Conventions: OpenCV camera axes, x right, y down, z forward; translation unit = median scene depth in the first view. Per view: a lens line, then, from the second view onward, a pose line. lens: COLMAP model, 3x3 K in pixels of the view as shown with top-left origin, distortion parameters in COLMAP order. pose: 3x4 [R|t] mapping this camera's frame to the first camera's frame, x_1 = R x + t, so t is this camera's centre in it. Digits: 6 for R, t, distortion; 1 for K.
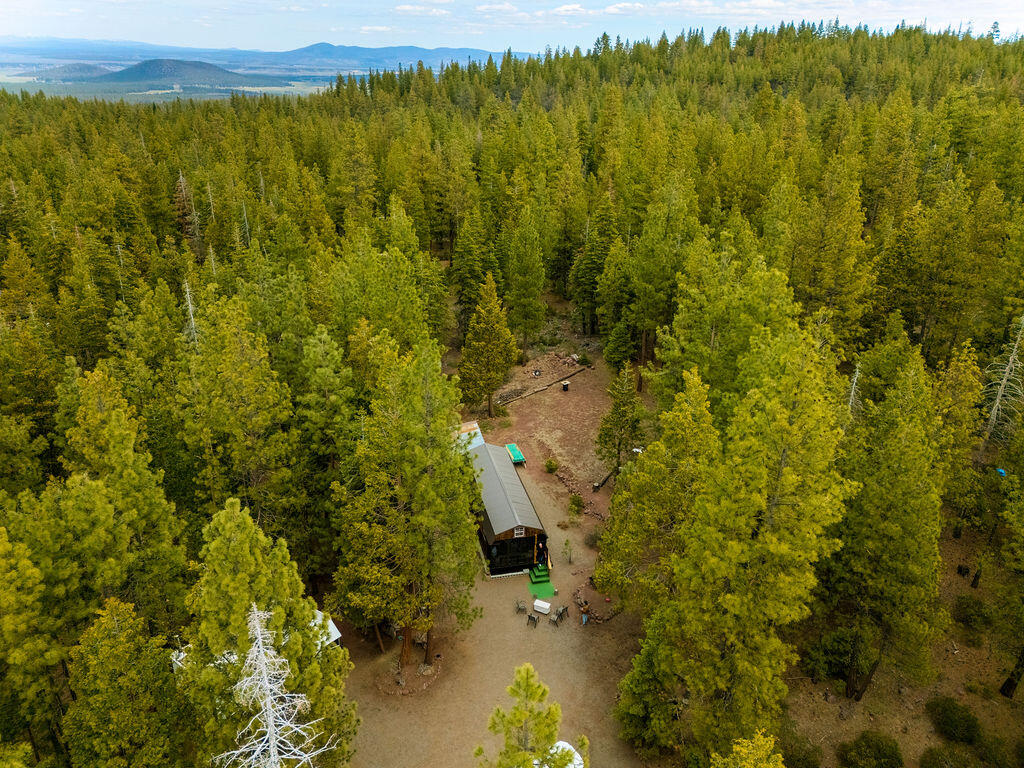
lens RADIAL K [[748.0, 0, 509.9], [0, 748.0, 379.4], [0, 0, 1]] dist [0.083113, -0.066201]
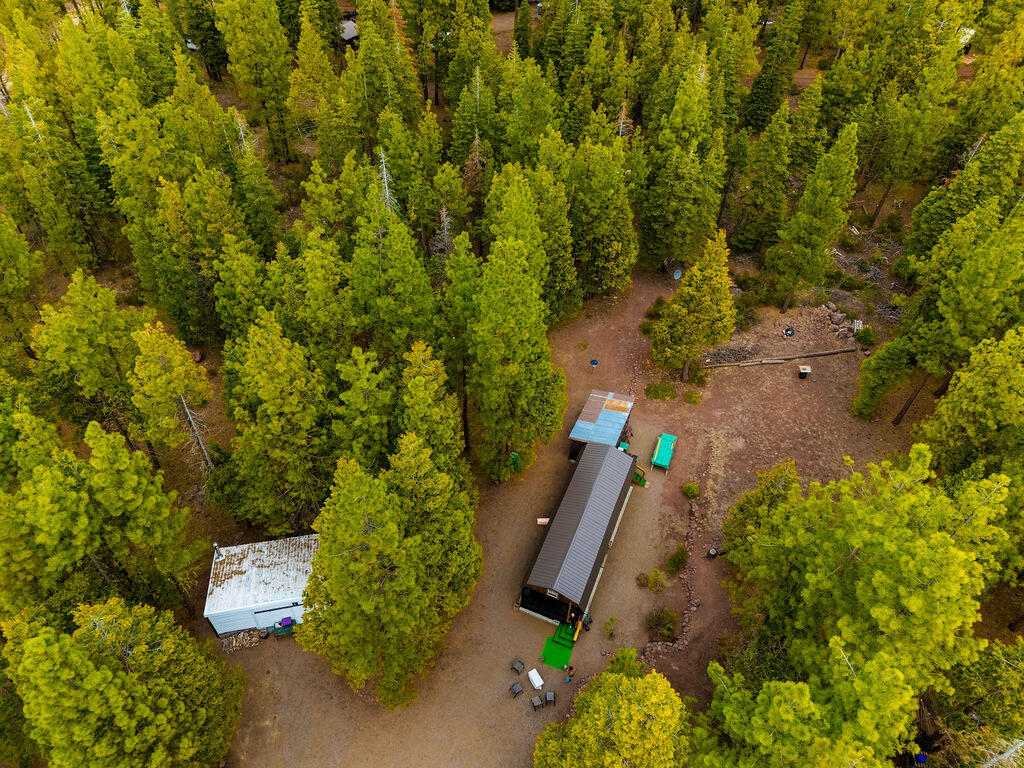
lens RADIAL K [[748.0, 0, 509.9], [0, 748.0, 379.4], [0, 0, 1]] dist [0.083113, -0.066201]
pose [[0.813659, 0.429151, -0.392159, 0.138804], [-0.242845, 0.863809, 0.441431, -0.259746], [0.528191, -0.263941, 0.807063, 0.209530]]
